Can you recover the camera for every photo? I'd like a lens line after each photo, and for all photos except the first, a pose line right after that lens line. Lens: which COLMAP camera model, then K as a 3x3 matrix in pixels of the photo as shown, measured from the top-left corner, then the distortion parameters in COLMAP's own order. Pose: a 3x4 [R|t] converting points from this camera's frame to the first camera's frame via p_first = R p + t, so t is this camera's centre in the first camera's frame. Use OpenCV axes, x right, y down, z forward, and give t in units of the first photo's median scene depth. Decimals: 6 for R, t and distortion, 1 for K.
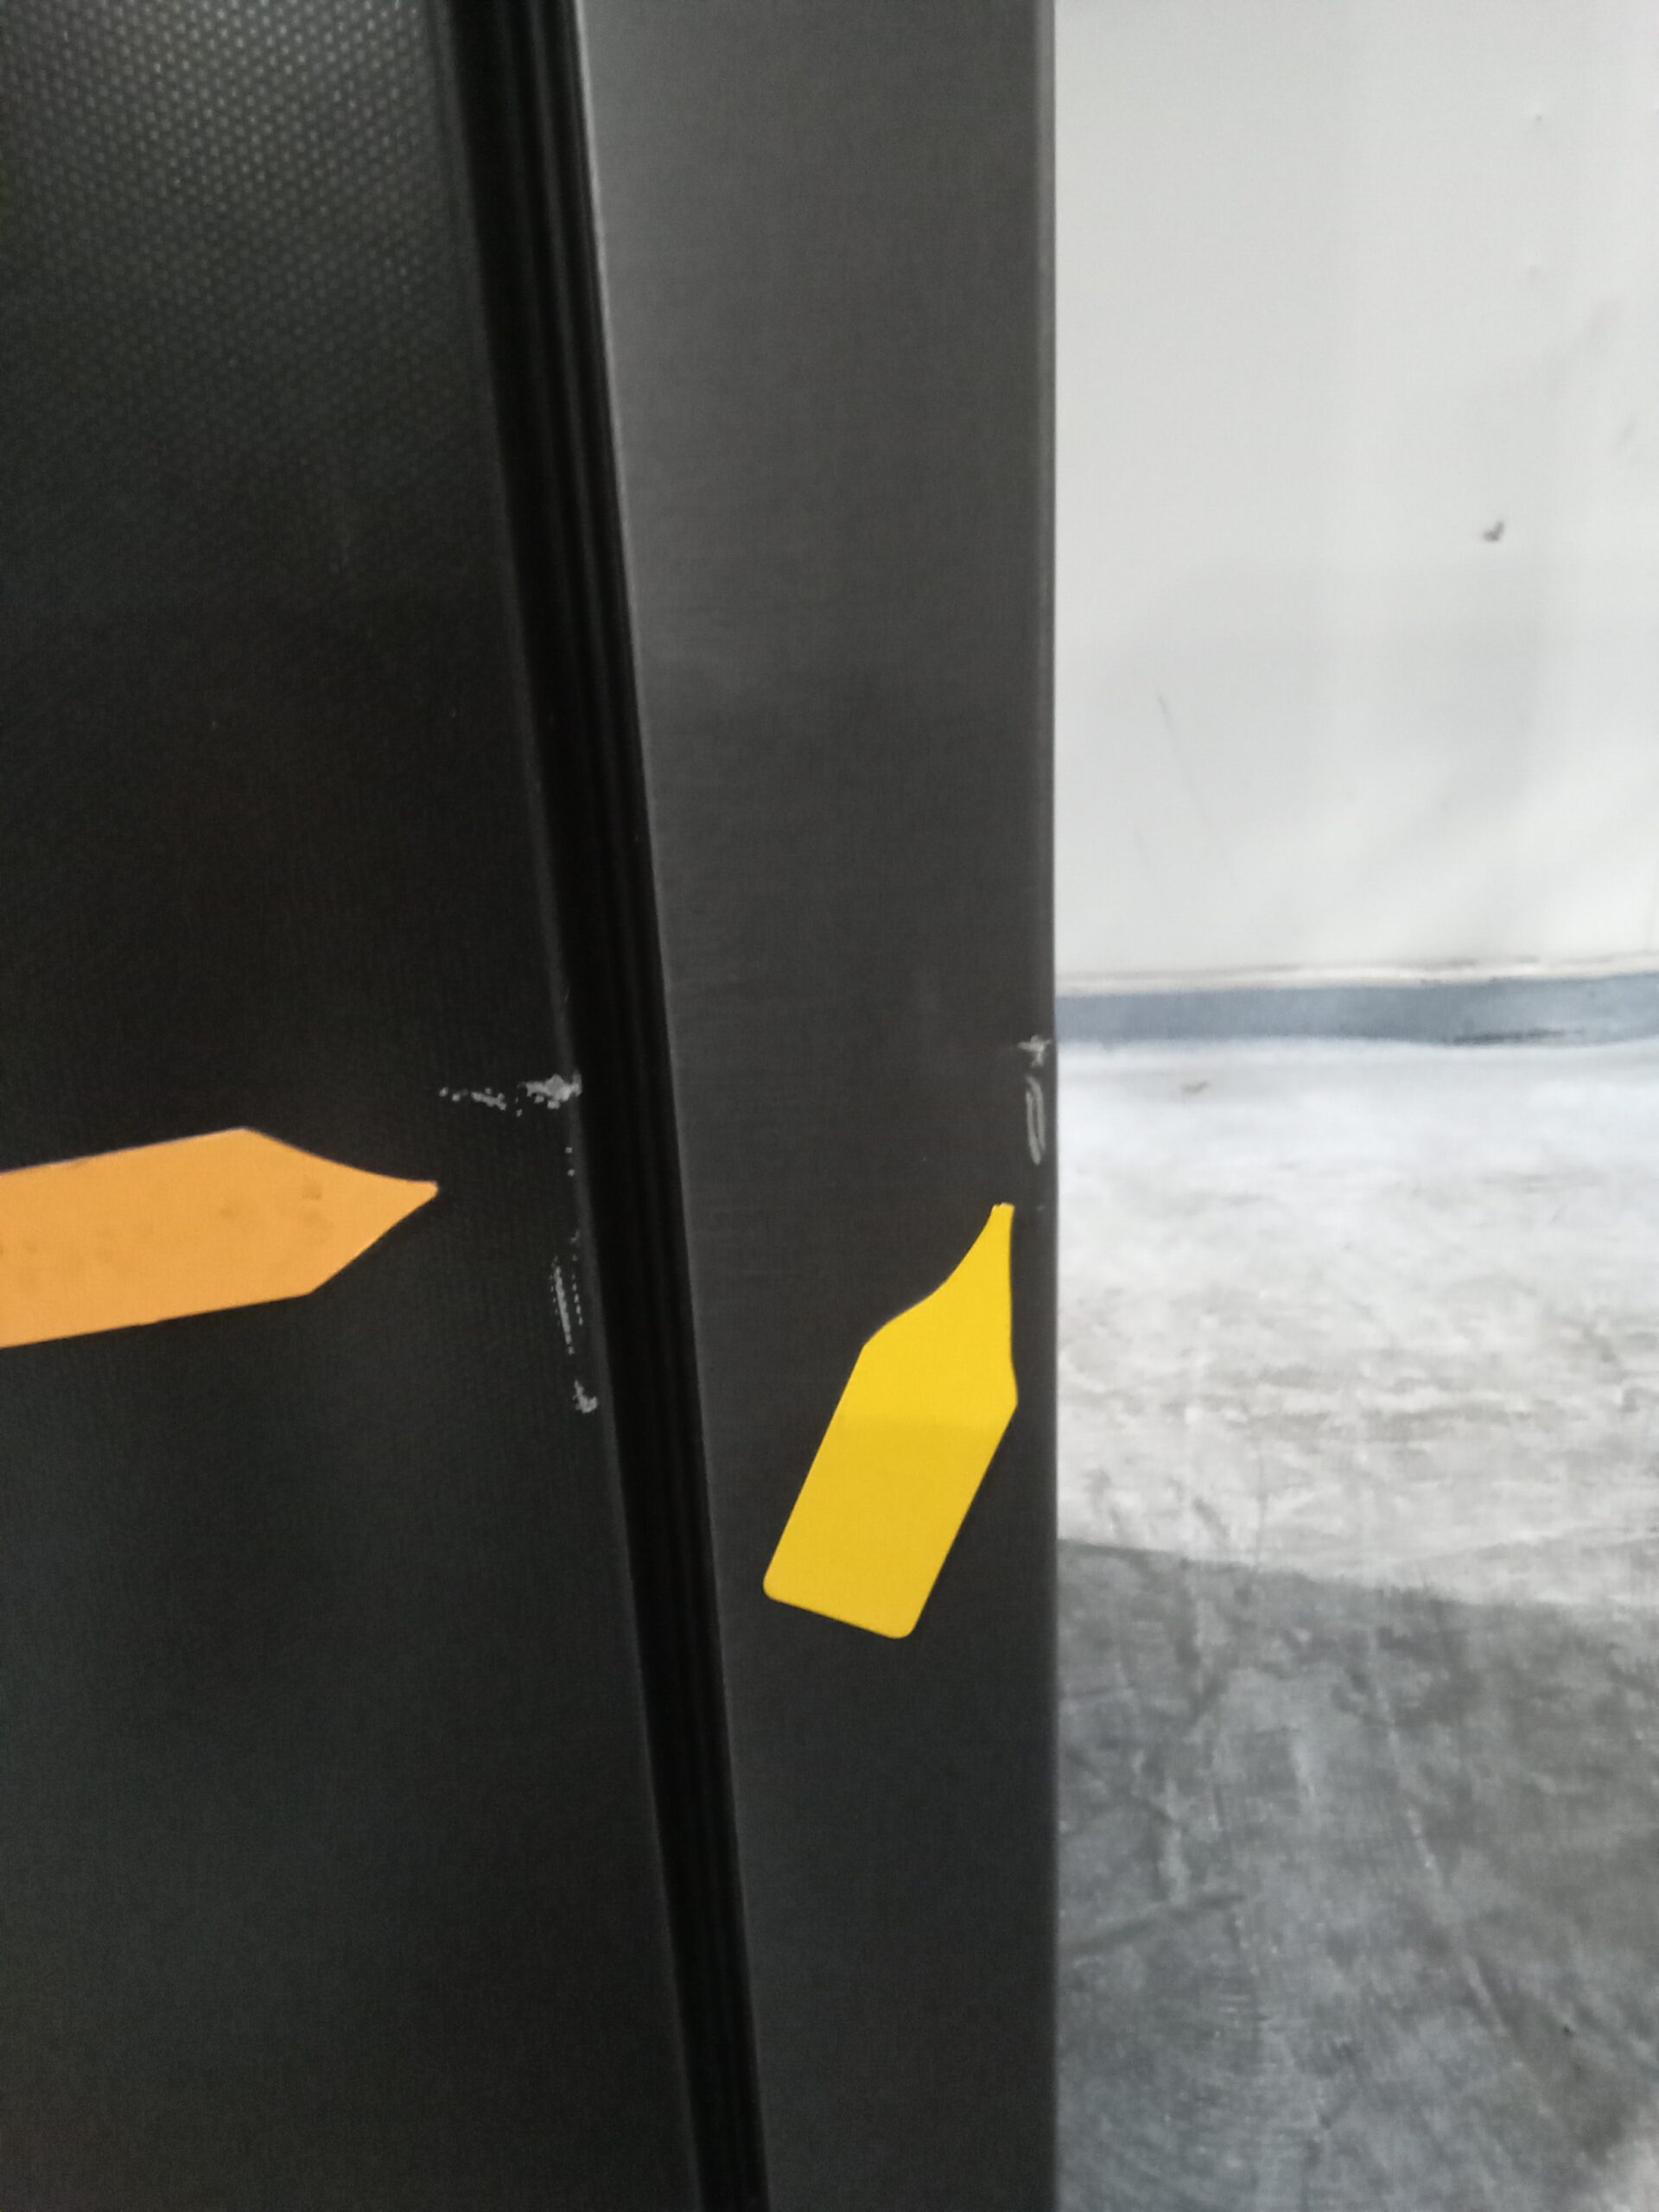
lens RADIAL K [[1662.1, 0, 829.5], [0, 1662.1, 1106.0], [0, 0, 1]] dist [0.071217, -0.078855]
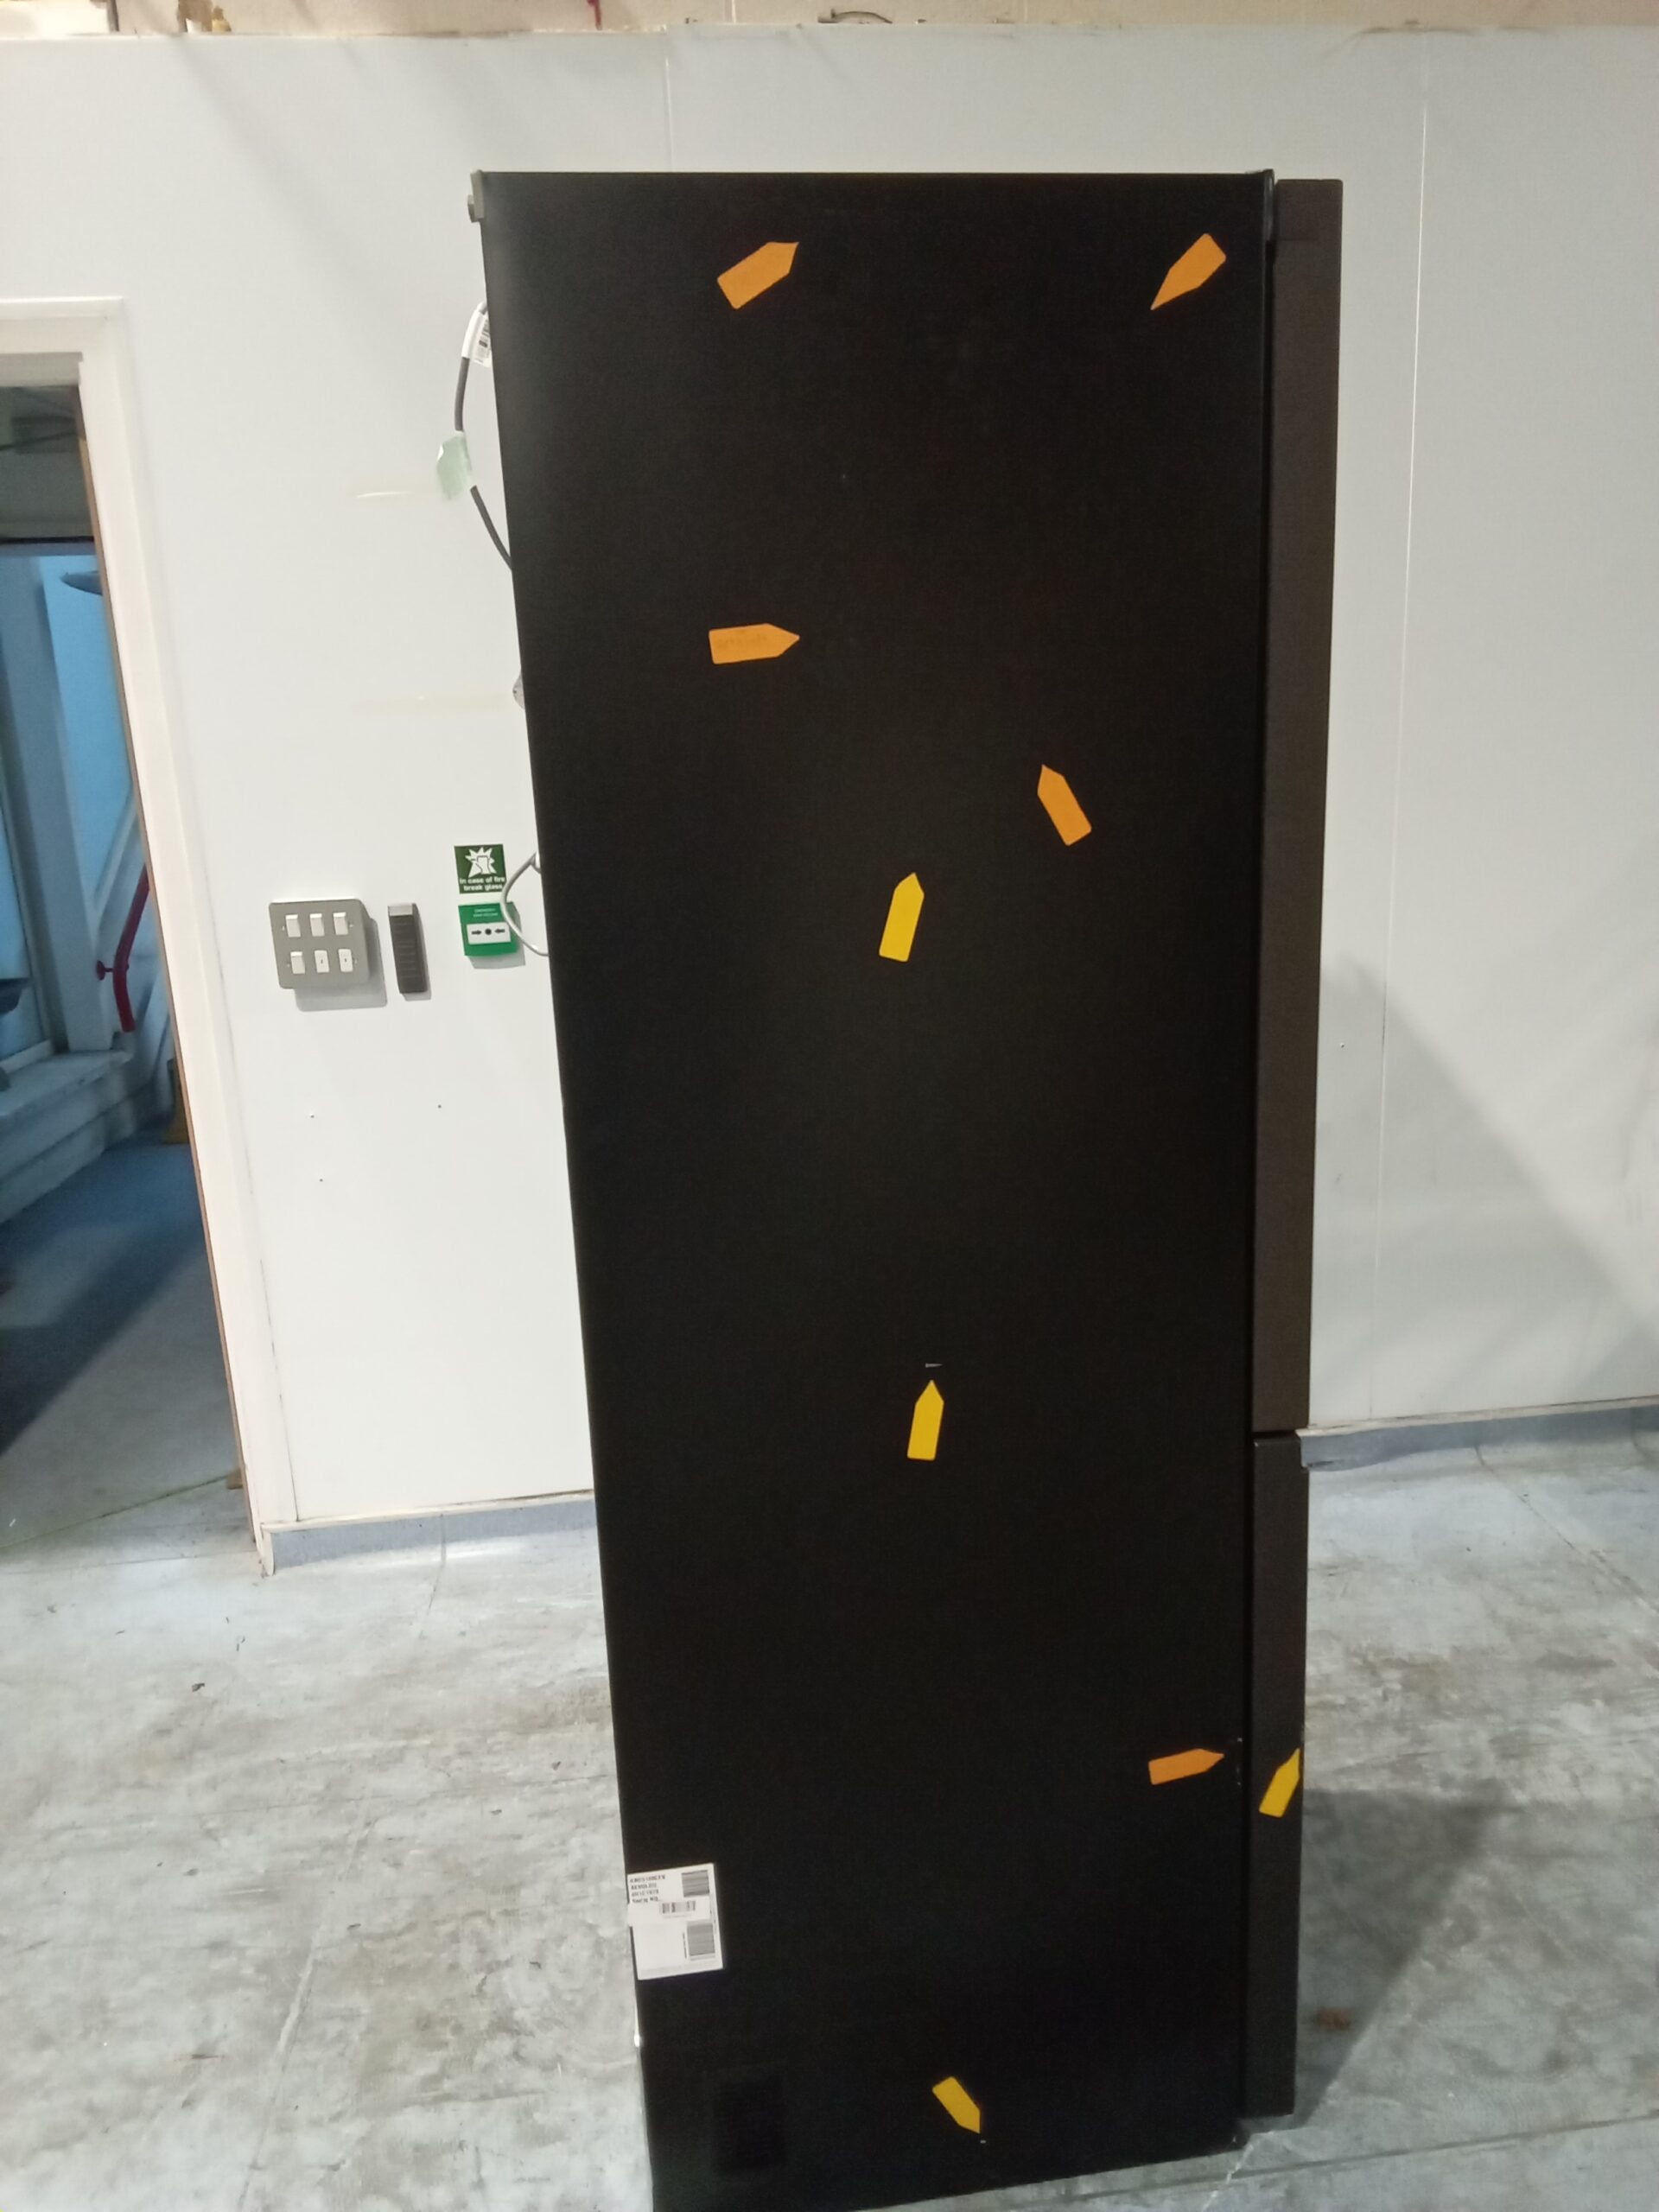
lens RADIAL K [[1662.1, 0, 829.5], [0, 1662.1, 1106.0], [0, 0, 1]] dist [0.071217, -0.078855]
pose [[0.988983, -0.033581, 0.144170, -0.623463], [0.049707, 0.992715, -0.109753, -0.436795], [-0.139434, 0.115710, 0.983448, -1.341608]]
